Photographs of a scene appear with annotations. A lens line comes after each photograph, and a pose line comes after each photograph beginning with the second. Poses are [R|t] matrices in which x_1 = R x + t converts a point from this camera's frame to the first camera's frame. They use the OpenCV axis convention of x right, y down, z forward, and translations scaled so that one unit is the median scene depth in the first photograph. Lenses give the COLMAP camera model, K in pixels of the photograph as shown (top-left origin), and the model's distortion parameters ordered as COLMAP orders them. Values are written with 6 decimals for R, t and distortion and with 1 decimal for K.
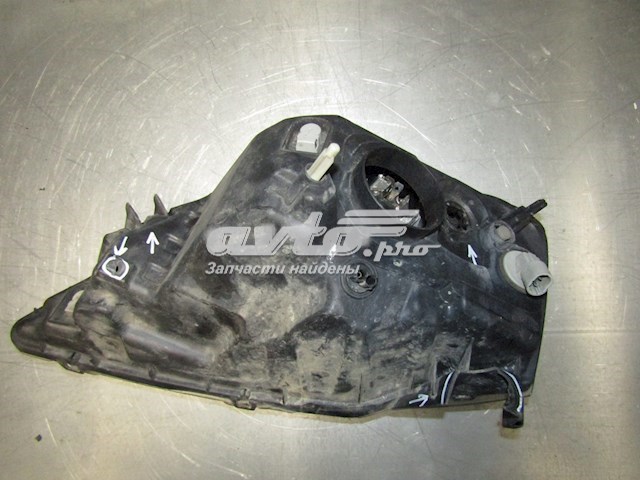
lens RADIAL K [[452.4, 0, 320.8], [0, 452.4, 239.6], [0, 0, 1]] dist [-0.000375, -0.000244]
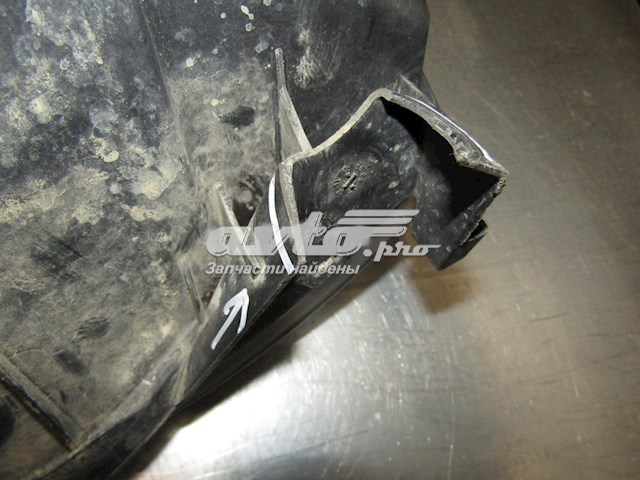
lens RADIAL K [[452.4, 0, 320.5], [0, 452.4, 240.7], [0, 0, 1]] dist [-0.000375, -0.000244]
pose [[0.790575, -0.433295, 0.432719, 0.154412], [0.445634, 0.891744, 0.078761, 0.311253], [-0.420001, 0.130568, 0.898082, 0.680064]]
